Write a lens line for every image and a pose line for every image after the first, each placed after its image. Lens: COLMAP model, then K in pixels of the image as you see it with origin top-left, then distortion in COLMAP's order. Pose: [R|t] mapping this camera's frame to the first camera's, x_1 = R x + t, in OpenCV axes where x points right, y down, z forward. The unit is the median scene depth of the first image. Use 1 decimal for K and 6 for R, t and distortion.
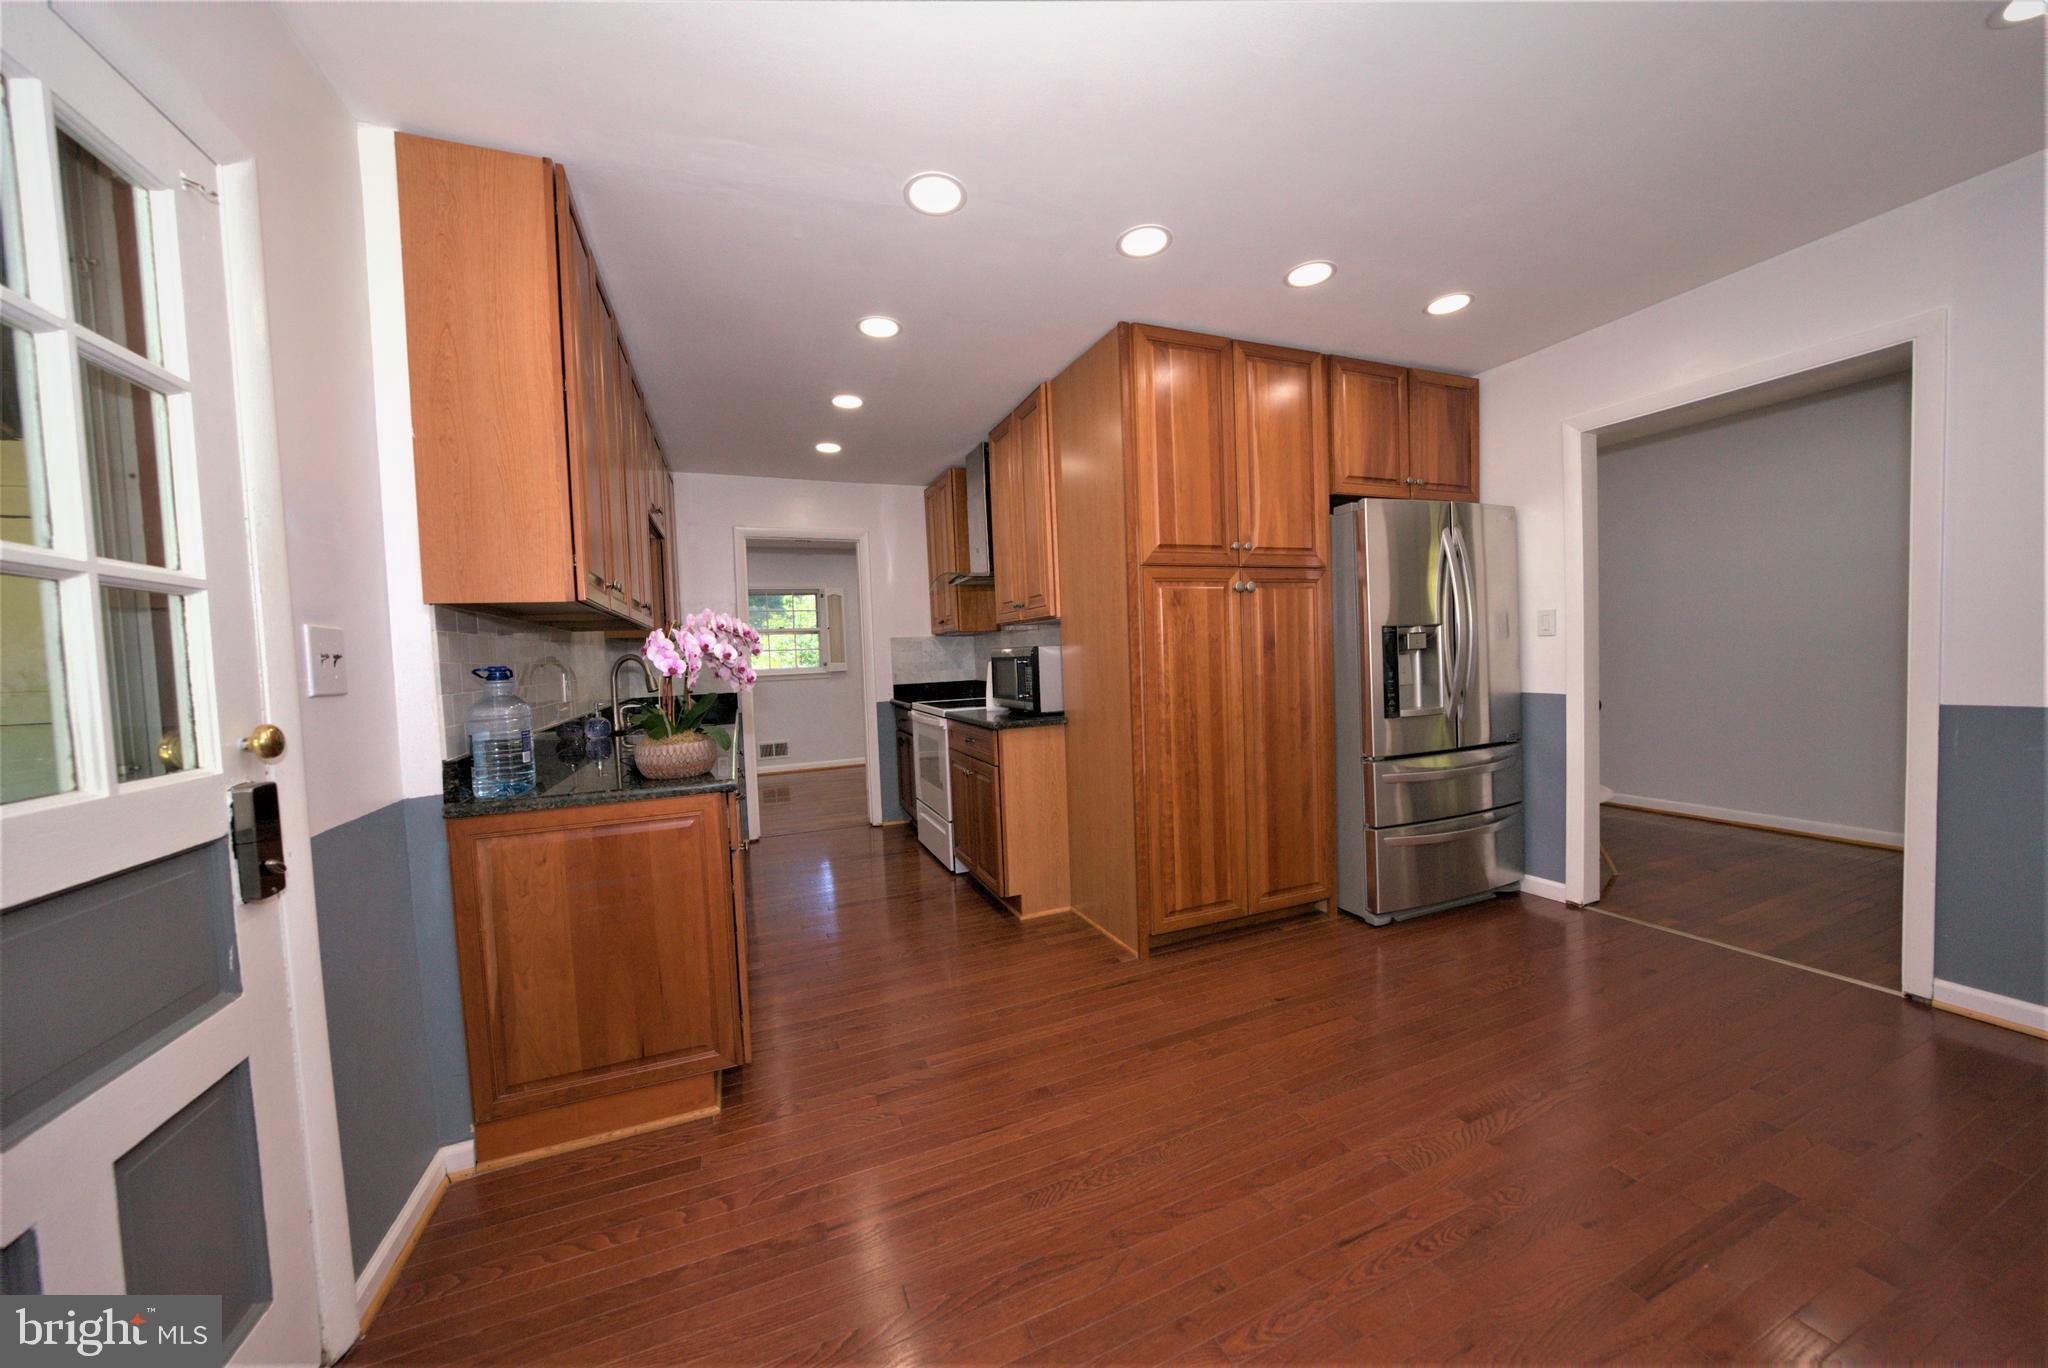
lens RADIAL K [[782.0, 0, 1024.0], [0, 782.0, 684.0], [0, 0, 1]] dist [-0.037060, 0.009219]
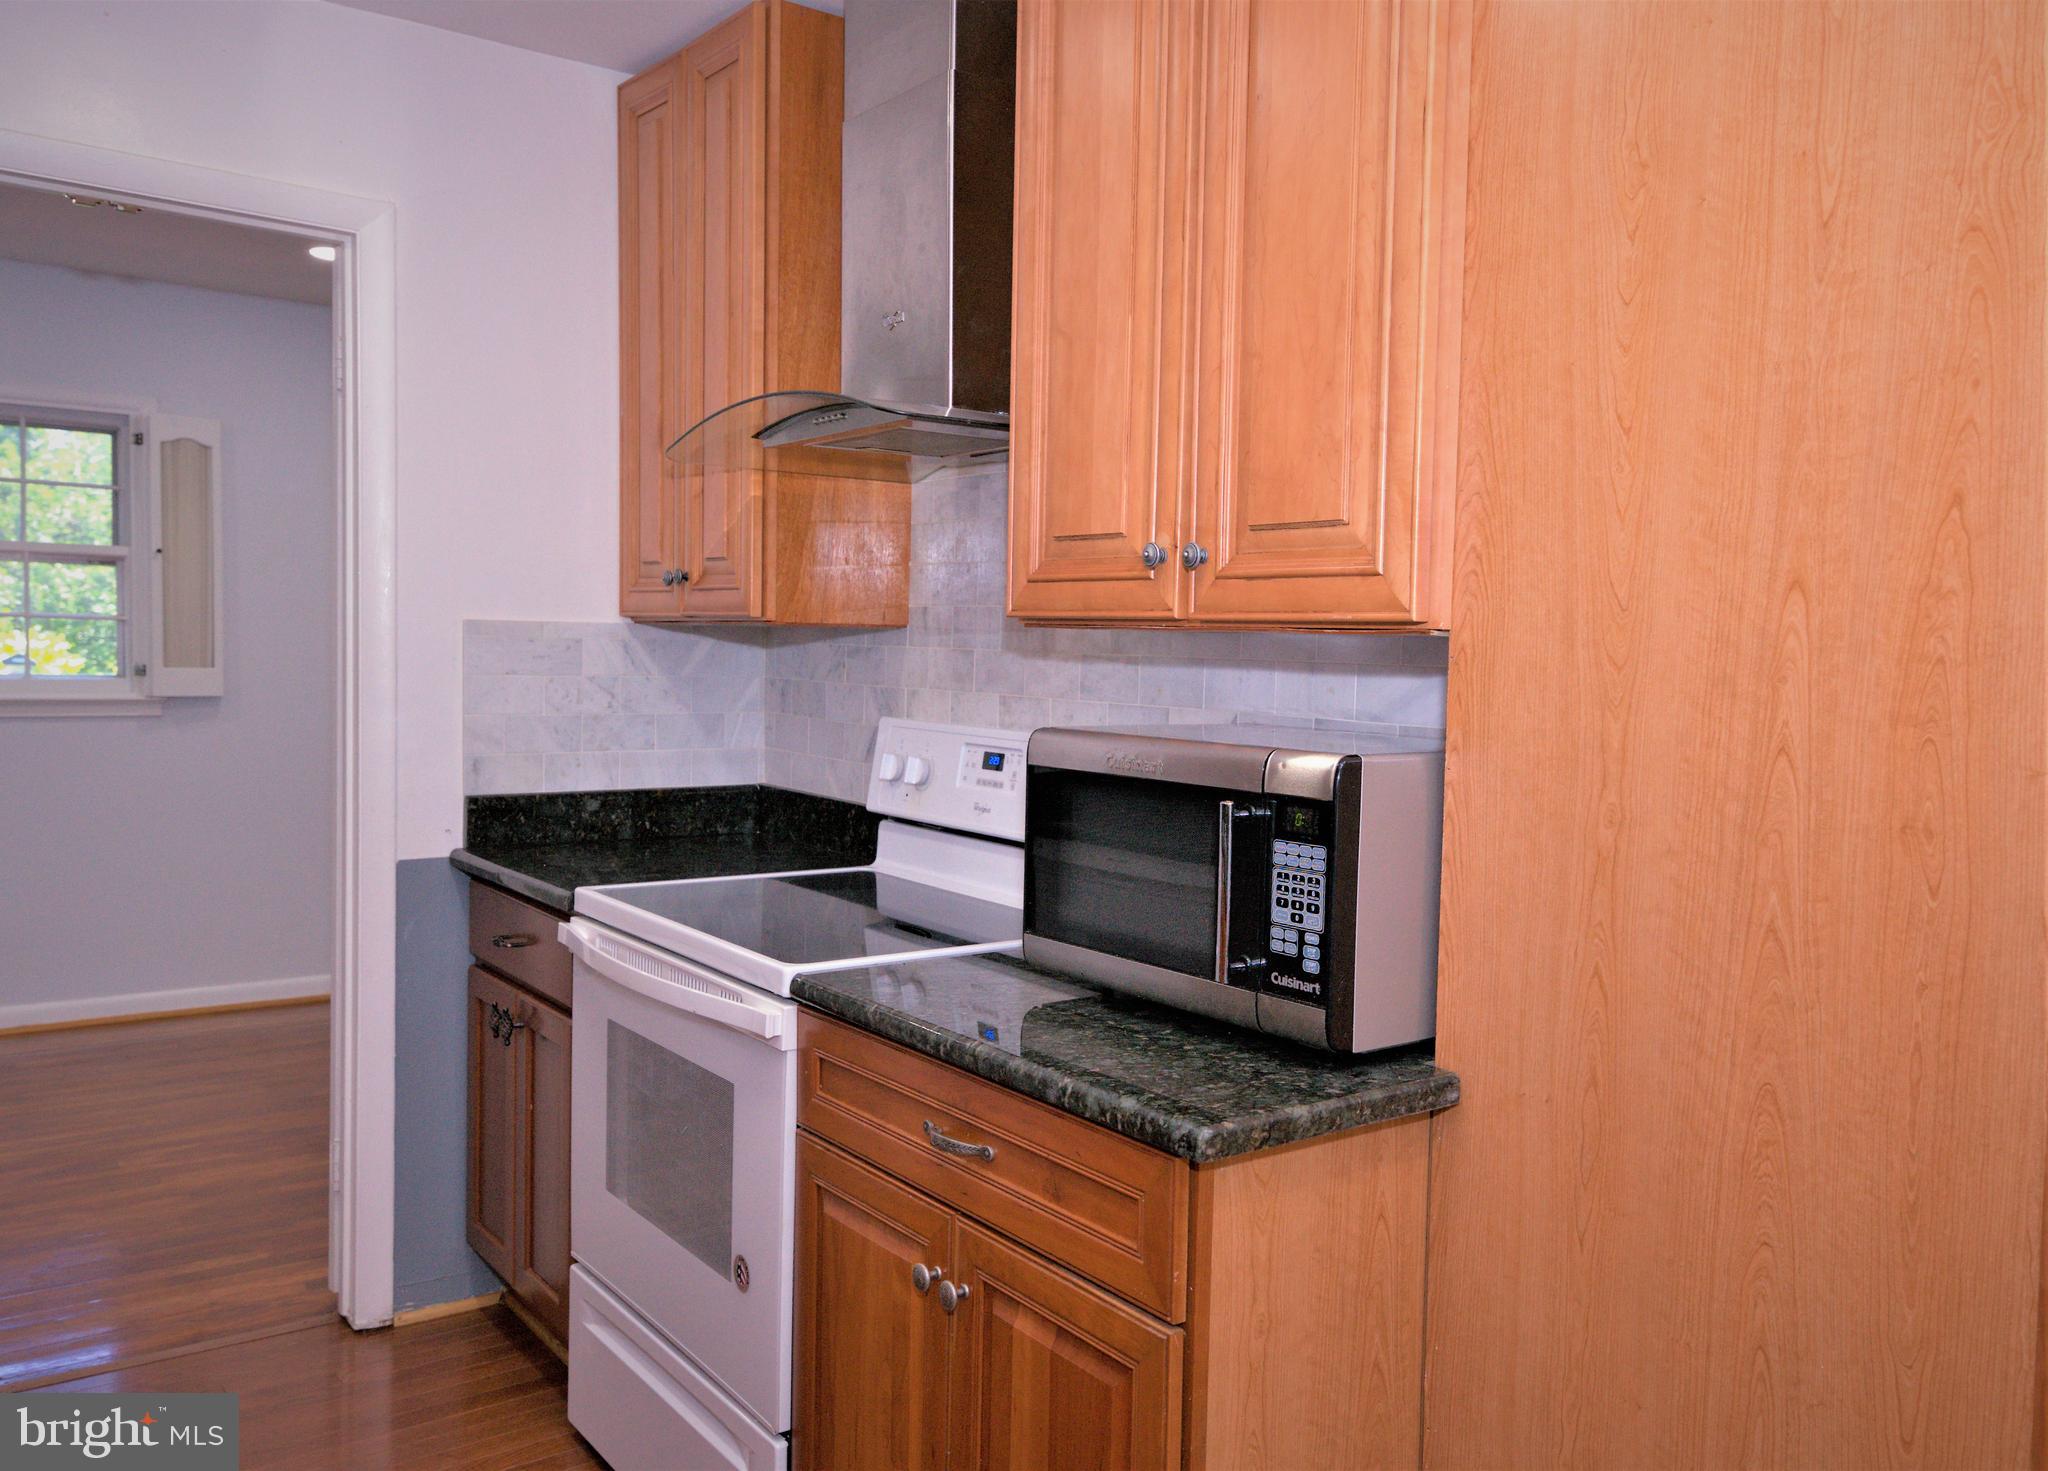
lens RADIAL K [[1587.6, 0, 966.4], [0, 1587.6, 738.8], [0, 0, 1]] dist [0.006956, 0.002134]
pose [[0.960721, 0.052806, 0.272446, -0.238133], [-0.060177, 0.998011, 0.018766, -0.061425], [-0.270913, -0.034423, 0.961988, 0.676057]]
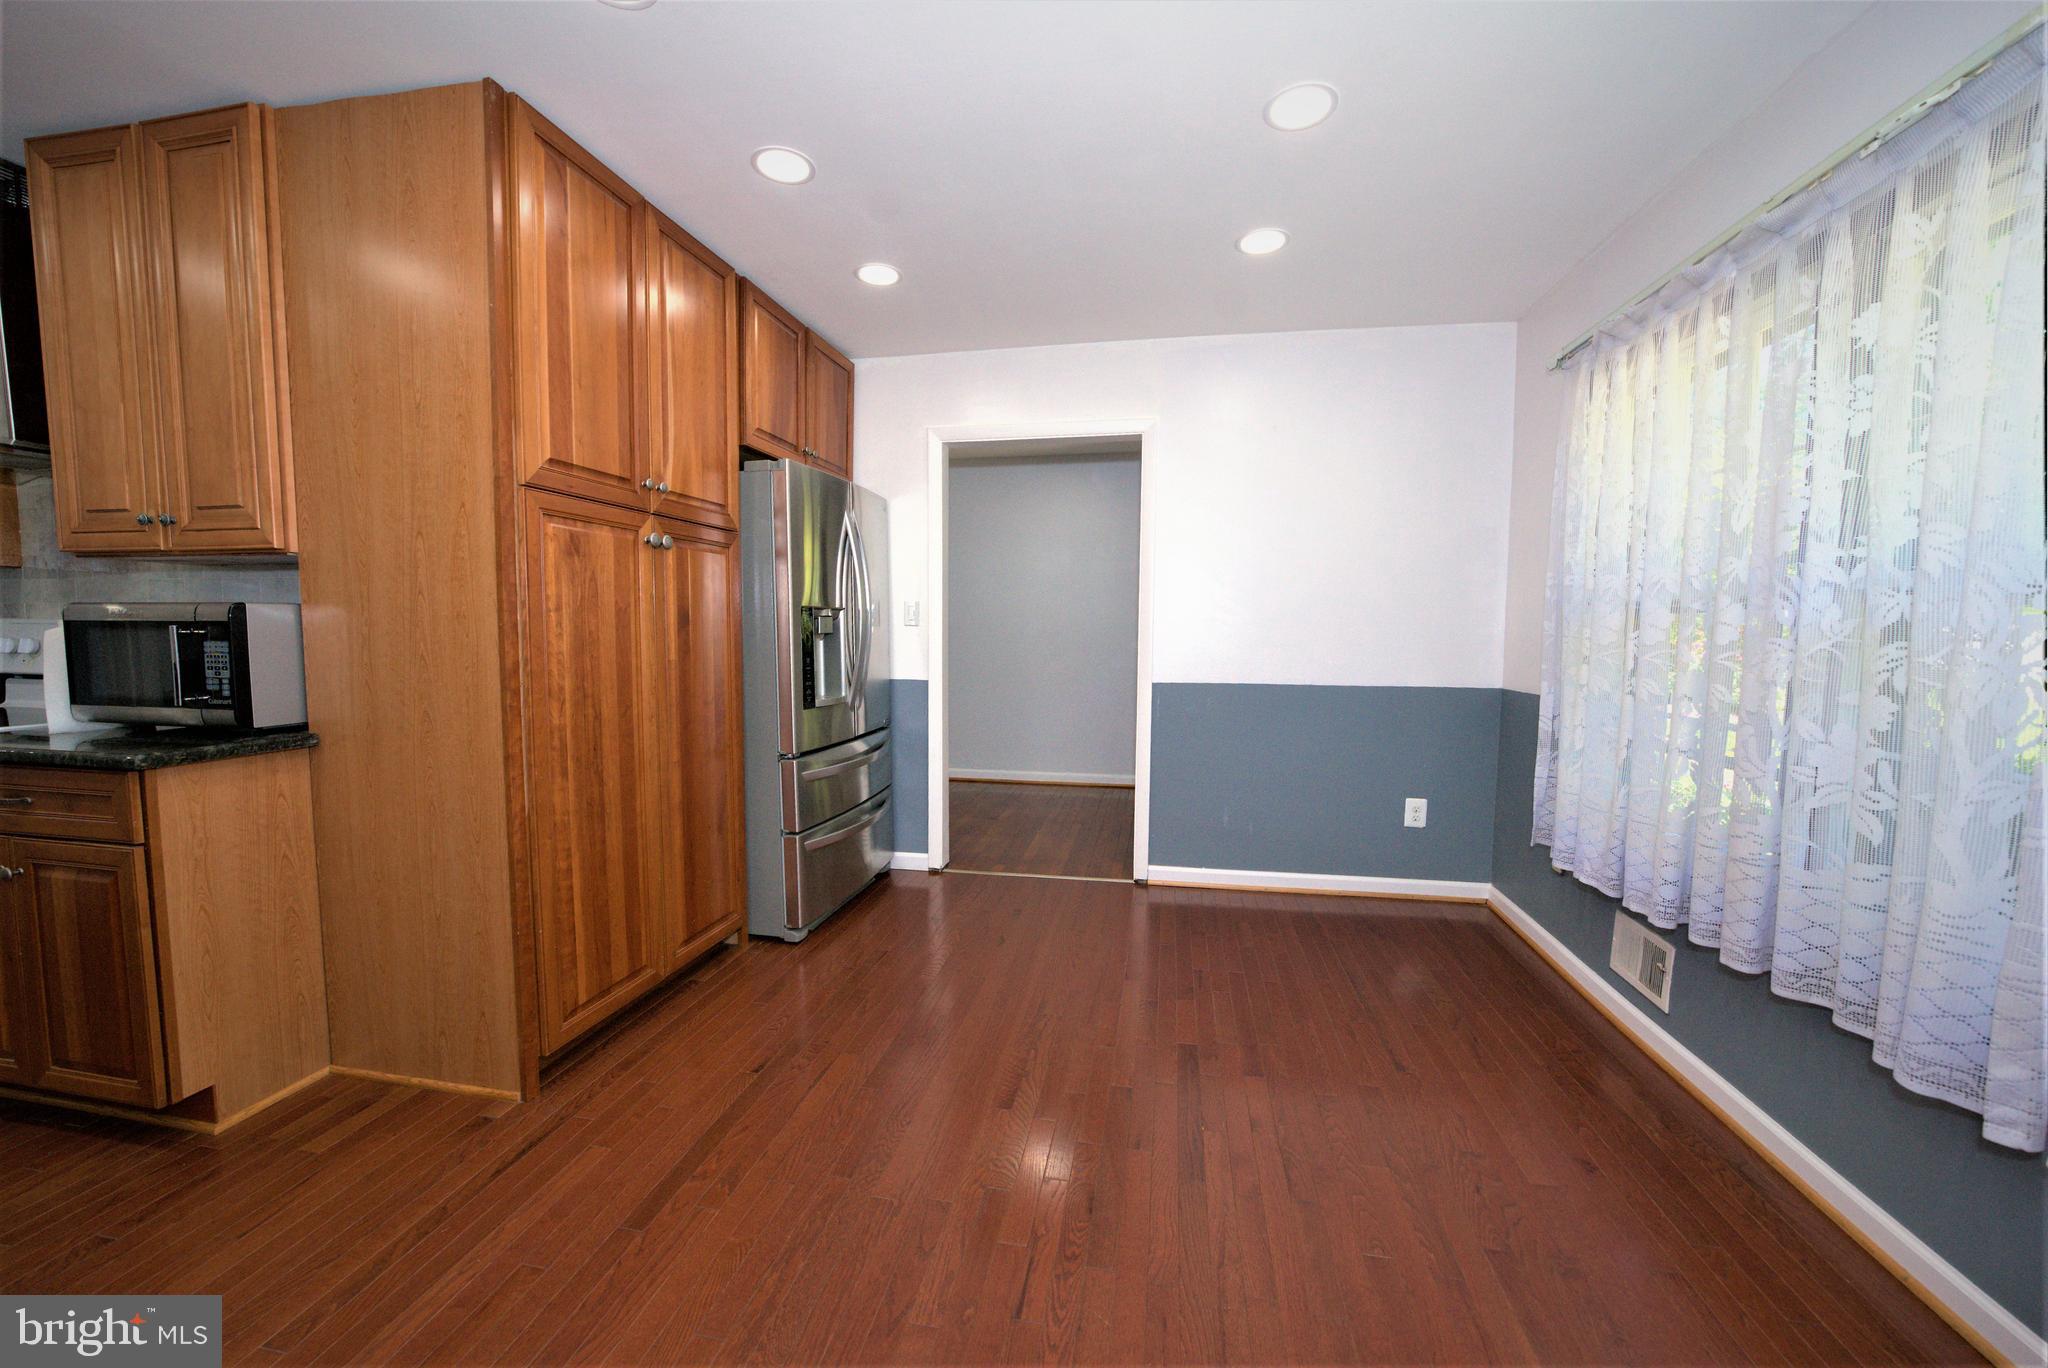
lens RADIAL K [[782.0, 0, 1024.0], [0, 782.0, 684.0], [0, 0, 1]] dist [-0.037060, 0.009219]
pose [[0.494101, -0.016768, 0.869243, -0.189148], [0.005836, 0.999855, 0.015970, 0.001836], [-0.869385, -0.002818, 0.494128, 0.328823]]
